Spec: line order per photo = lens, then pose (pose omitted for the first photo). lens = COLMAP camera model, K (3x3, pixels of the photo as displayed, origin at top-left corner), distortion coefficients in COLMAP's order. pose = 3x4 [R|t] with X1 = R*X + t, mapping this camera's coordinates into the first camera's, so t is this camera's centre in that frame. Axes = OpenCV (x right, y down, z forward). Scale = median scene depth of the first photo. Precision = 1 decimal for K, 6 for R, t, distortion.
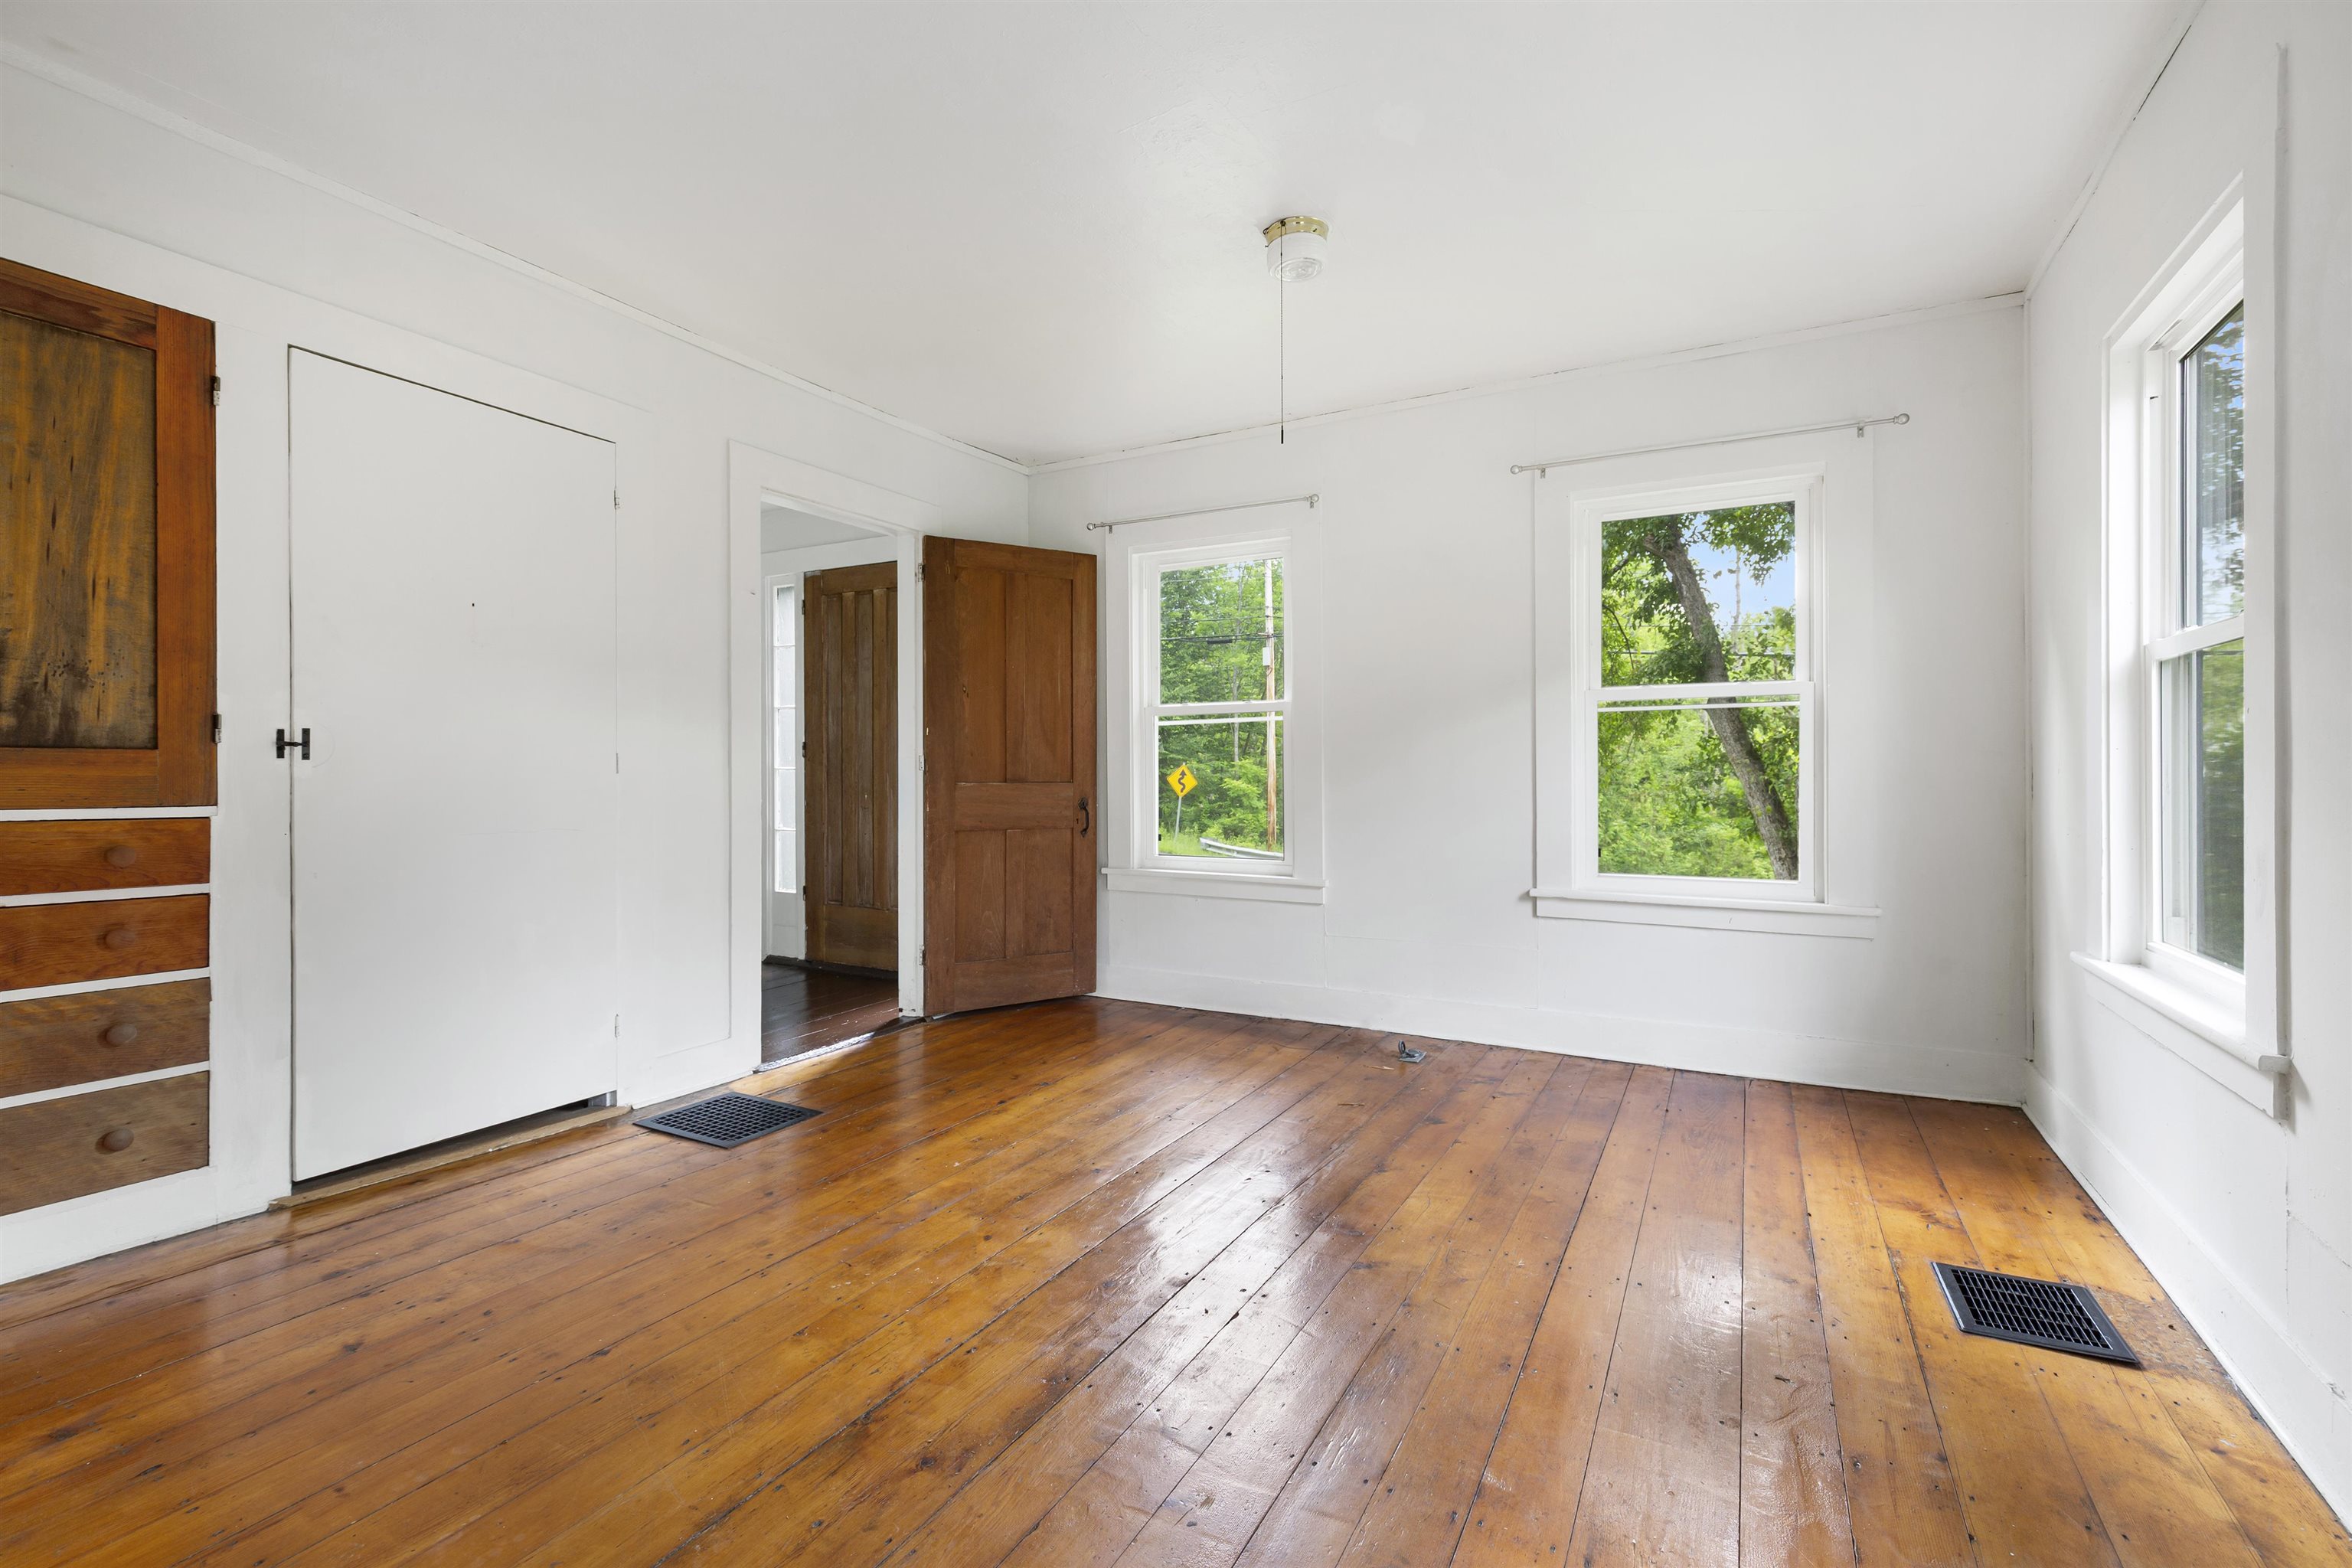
lens RADIAL K [[1041.2, 0, 1179.9], [0, 1041.2, 776.4], [0, 0, 1]] dist [-0.000067, -0.000271]
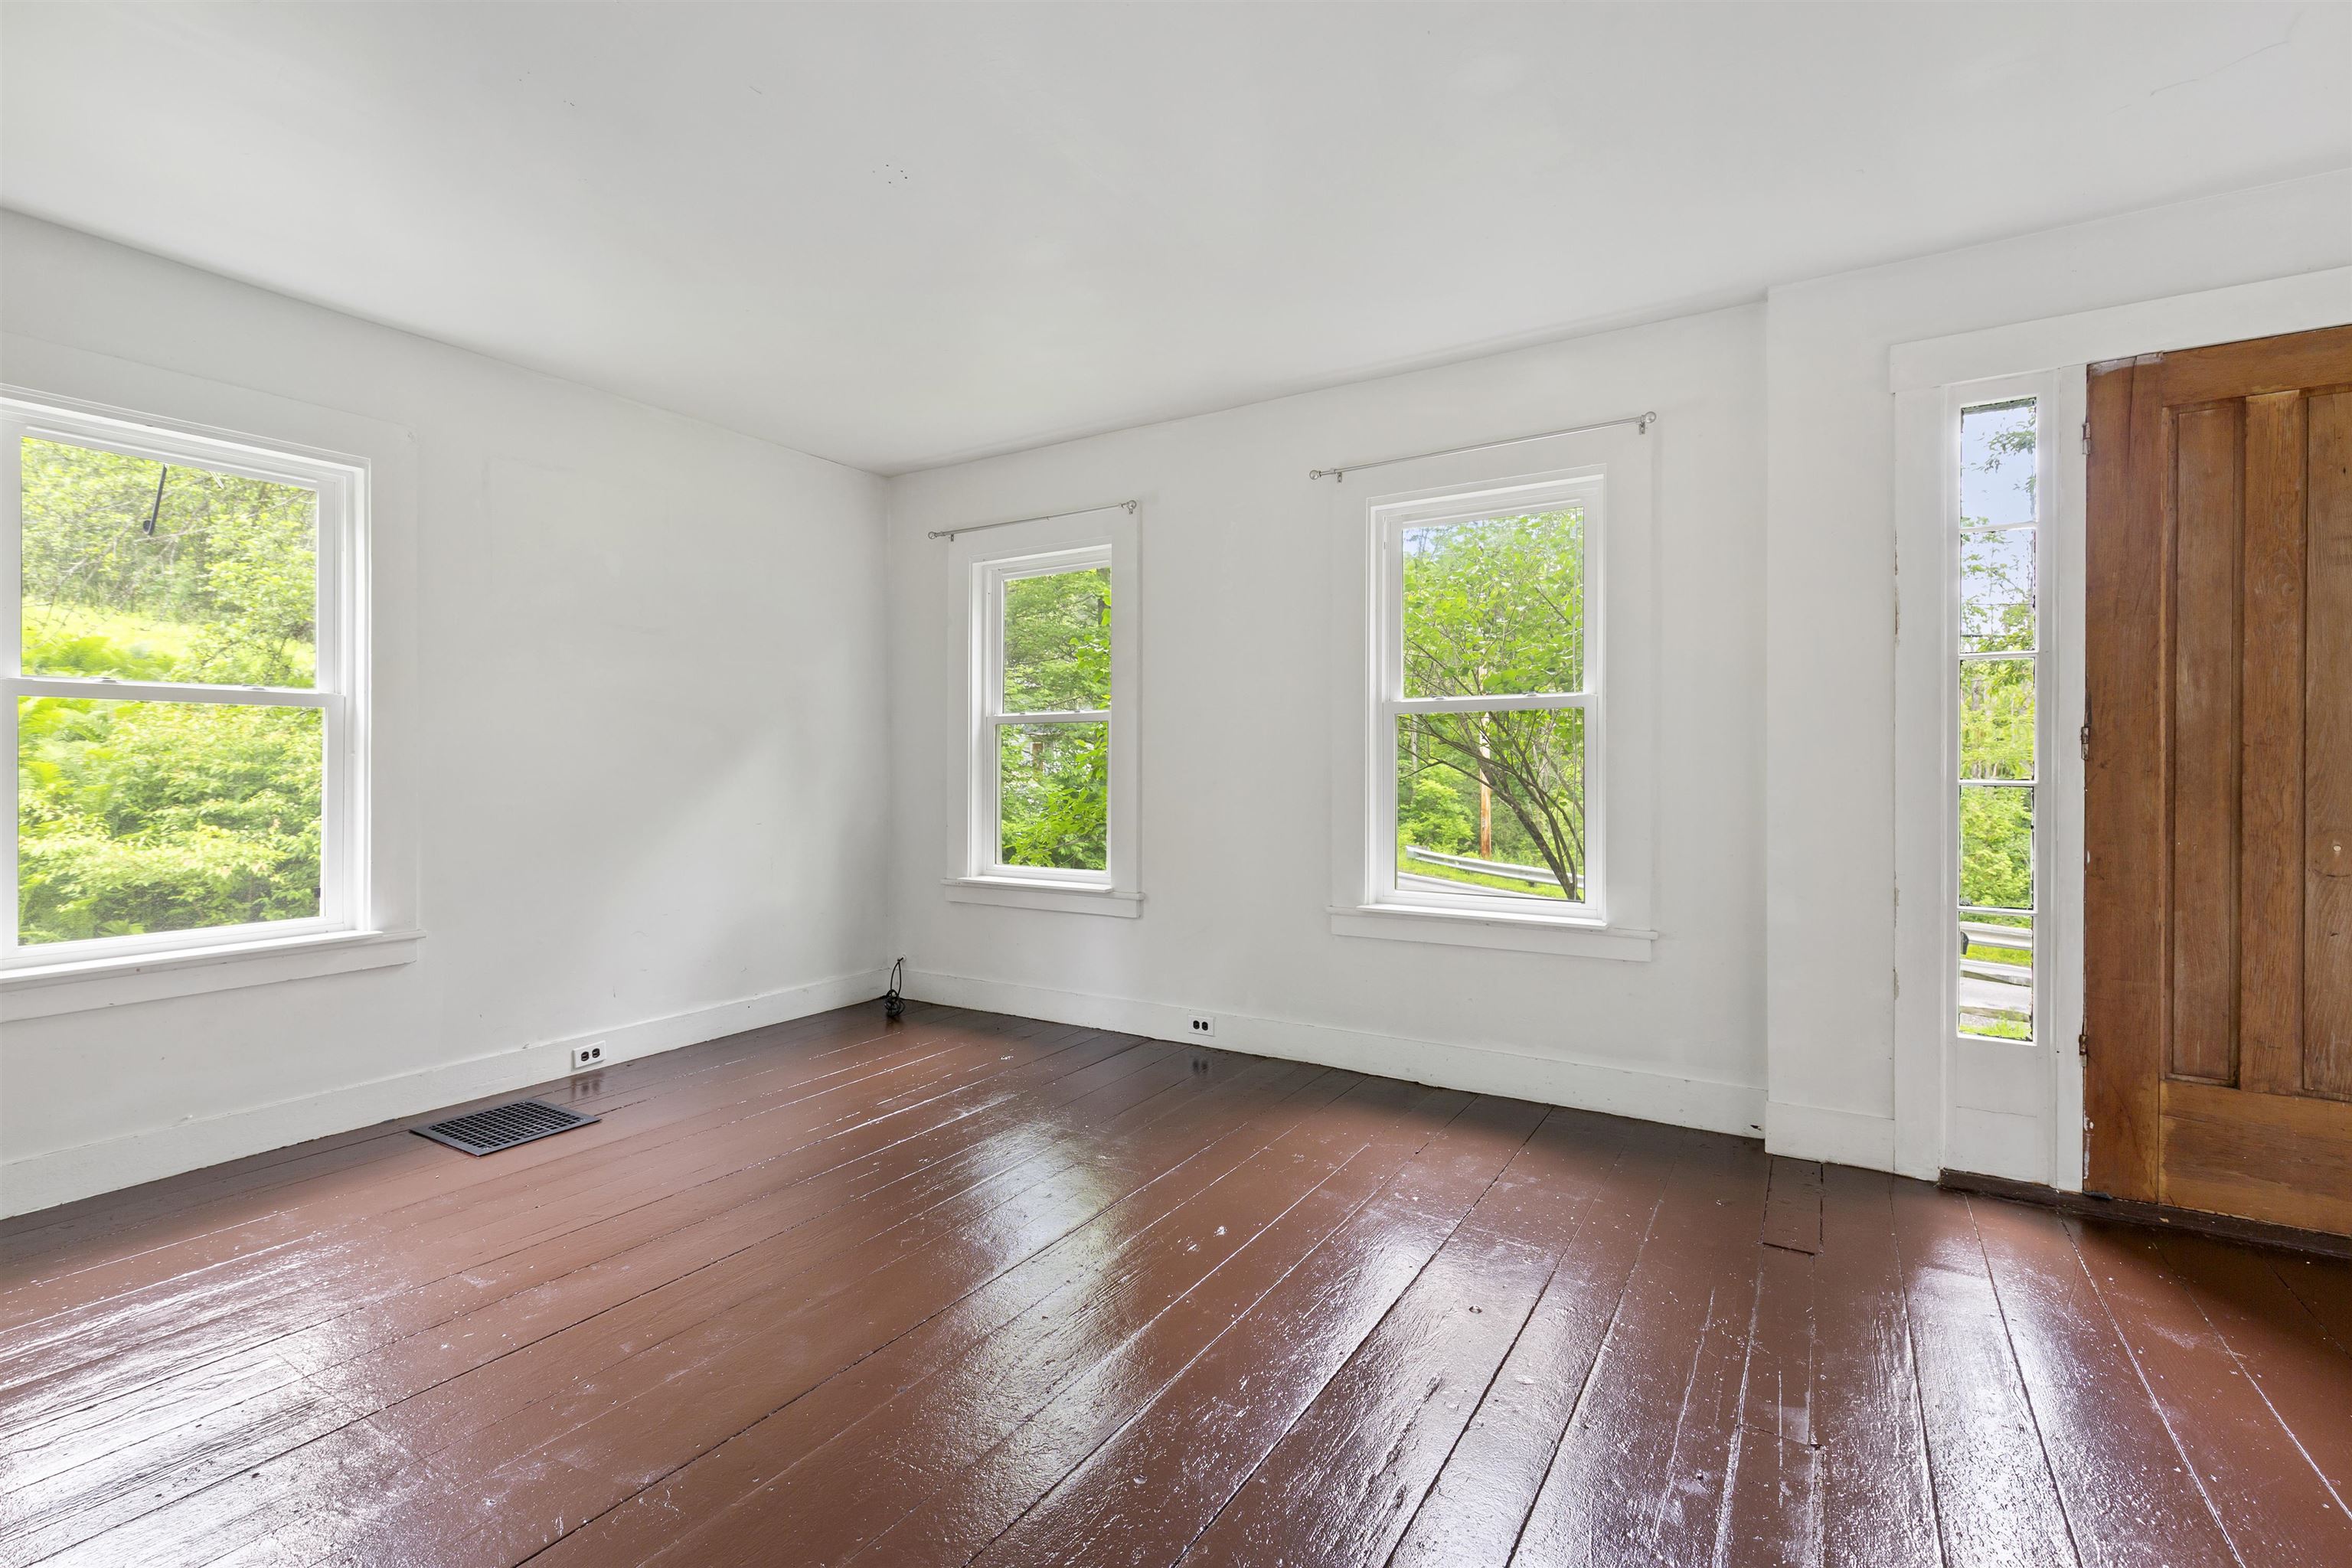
lens RADIAL K [[1070.4, 0, 1179.2], [0, 1070.4, 770.5], [0, 0, 1]] dist [0.001531, -0.000192]
pose [[0.998006, 0.003553, -0.063013, -0.736237], [-0.003752, 0.999988, -0.003040, -0.010575], [0.063001, 0.003270, 0.998008, 0.494318]]
